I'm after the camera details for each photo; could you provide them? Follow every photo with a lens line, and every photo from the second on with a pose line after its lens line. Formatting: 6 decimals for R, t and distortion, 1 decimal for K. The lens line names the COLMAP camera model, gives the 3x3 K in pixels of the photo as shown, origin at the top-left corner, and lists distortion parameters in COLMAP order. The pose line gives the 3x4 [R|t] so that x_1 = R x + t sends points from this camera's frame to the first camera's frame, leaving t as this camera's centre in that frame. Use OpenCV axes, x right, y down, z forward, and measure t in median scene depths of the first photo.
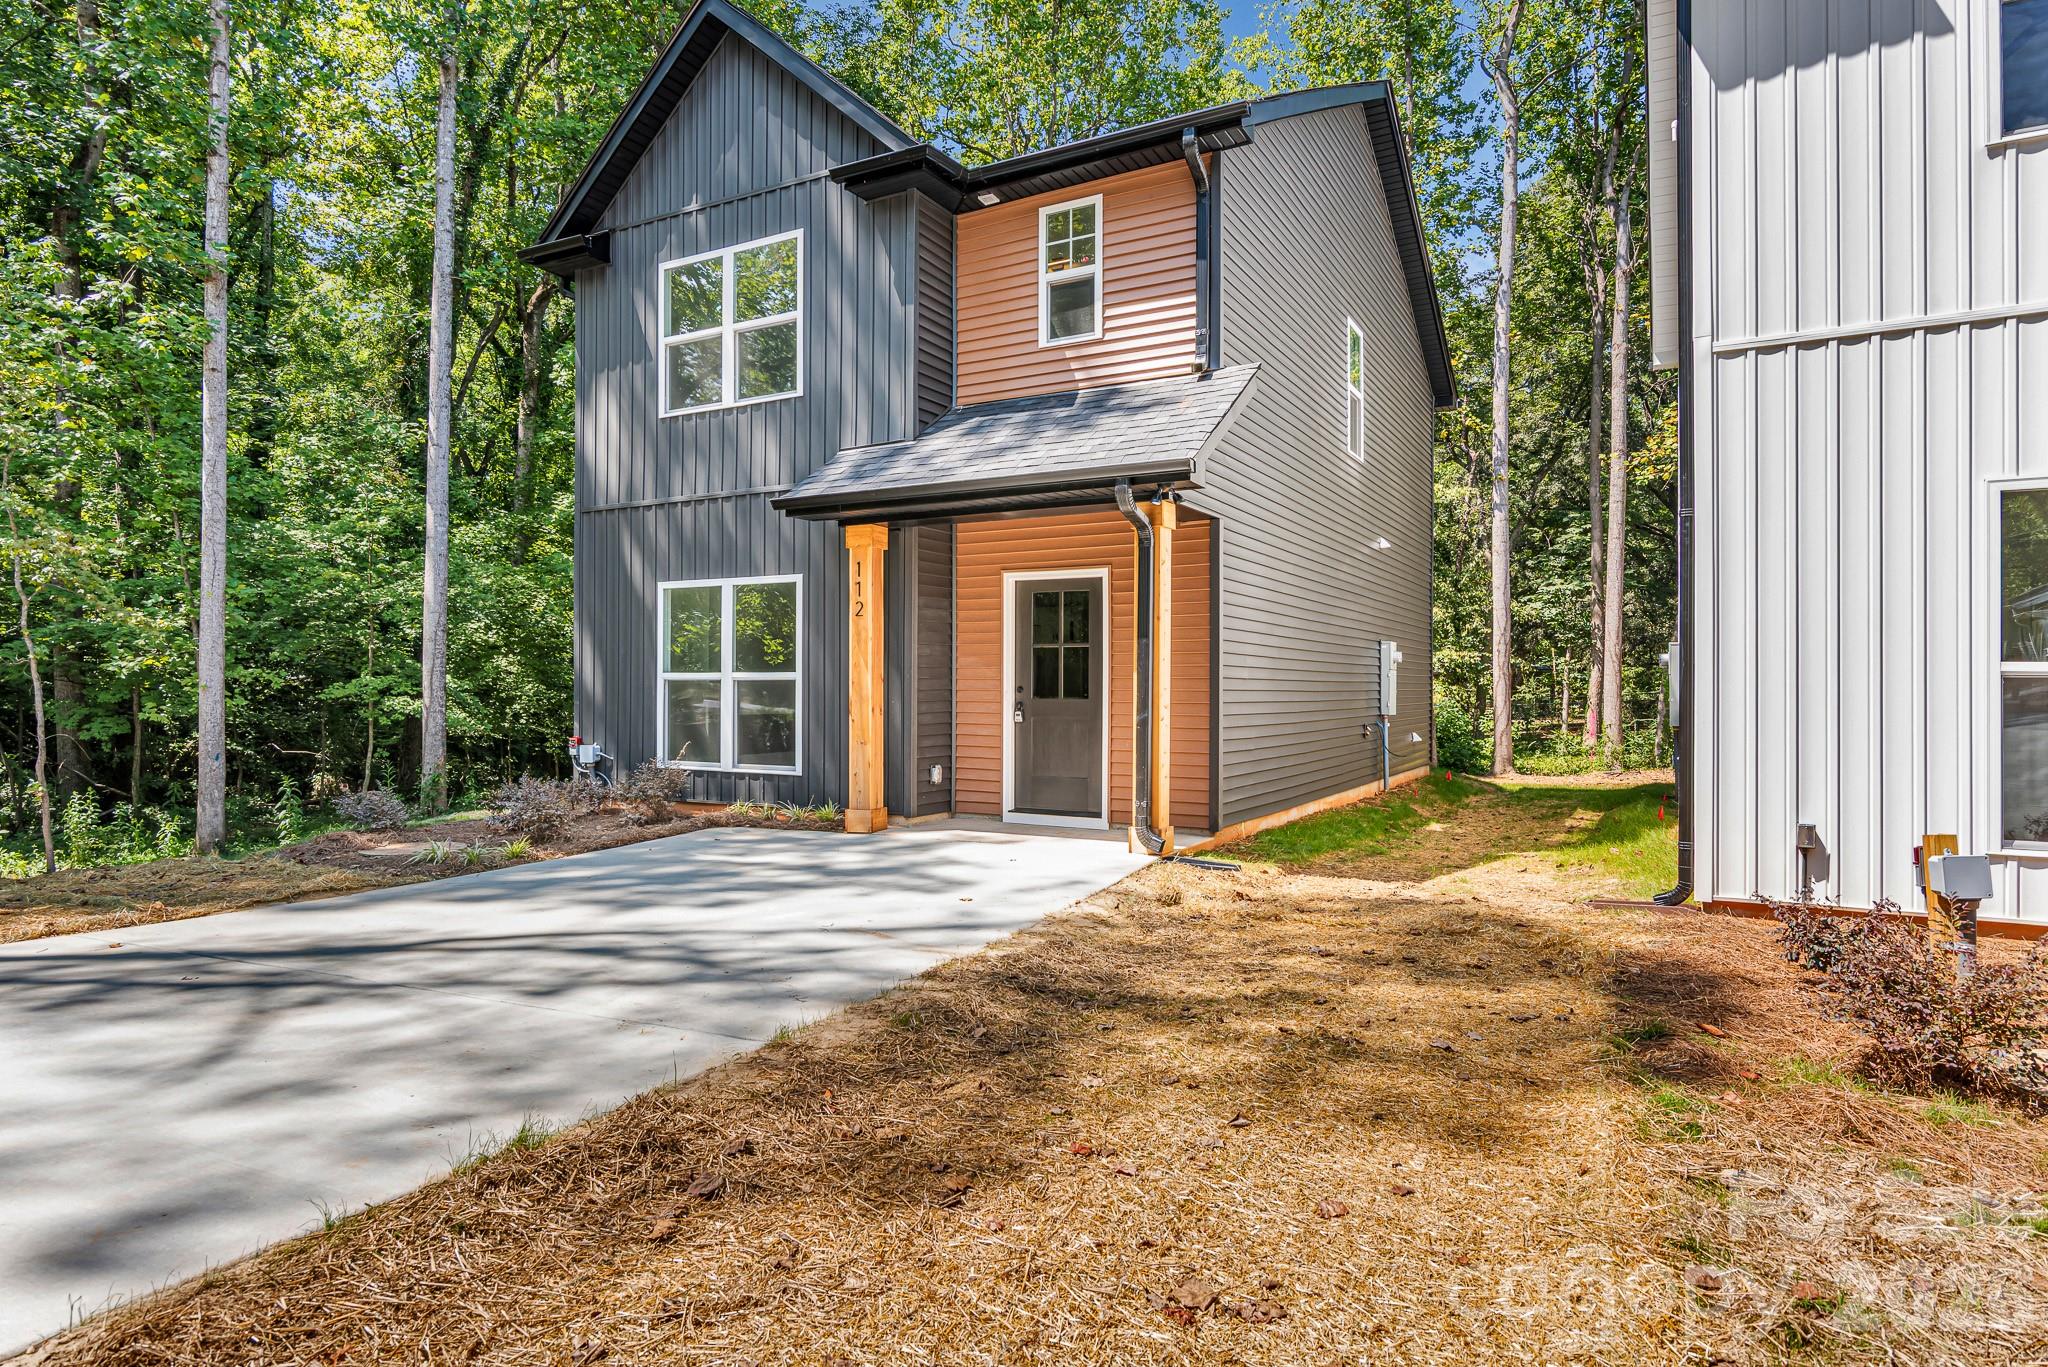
lens RADIAL K [[1209.6, 0, 1024.0], [0, 1209.6, 683.5], [0, 0, 1]] dist [0.001238, 0.000295]
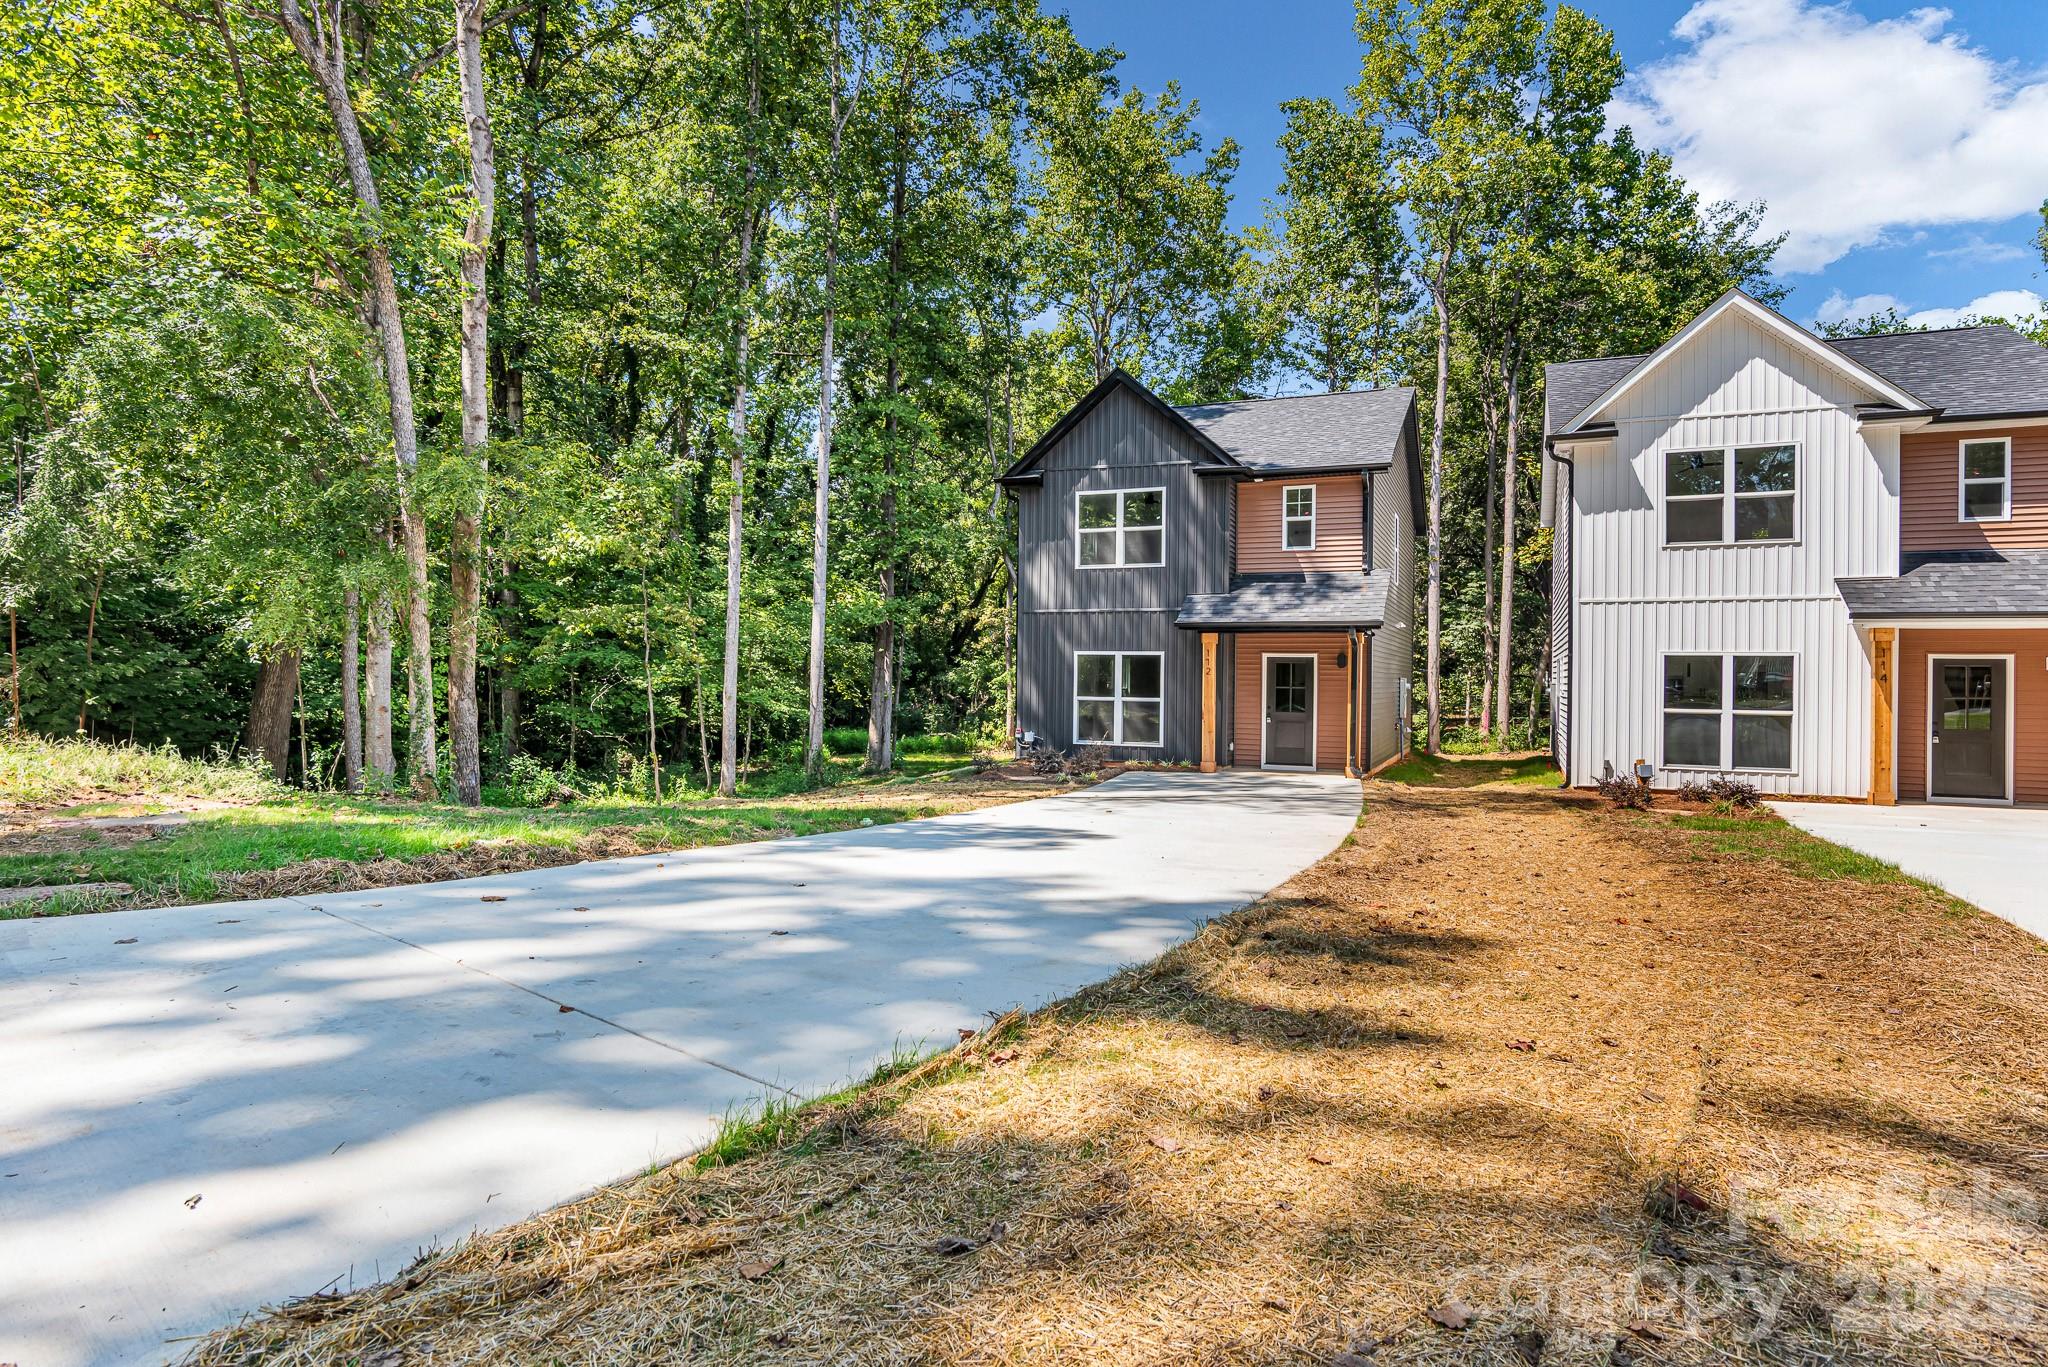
lens RADIAL K [[1209.6, 0, 1024.0], [0, 1209.6, 683.5], [0, 0, 1]] dist [0.001238, 0.000295]
pose [[0.994420, 0.008295, 0.105169, -0.666920], [-0.009214, 0.999924, 0.008248, -0.051490], [-0.105092, -0.009171, 0.994420, -1.101438]]
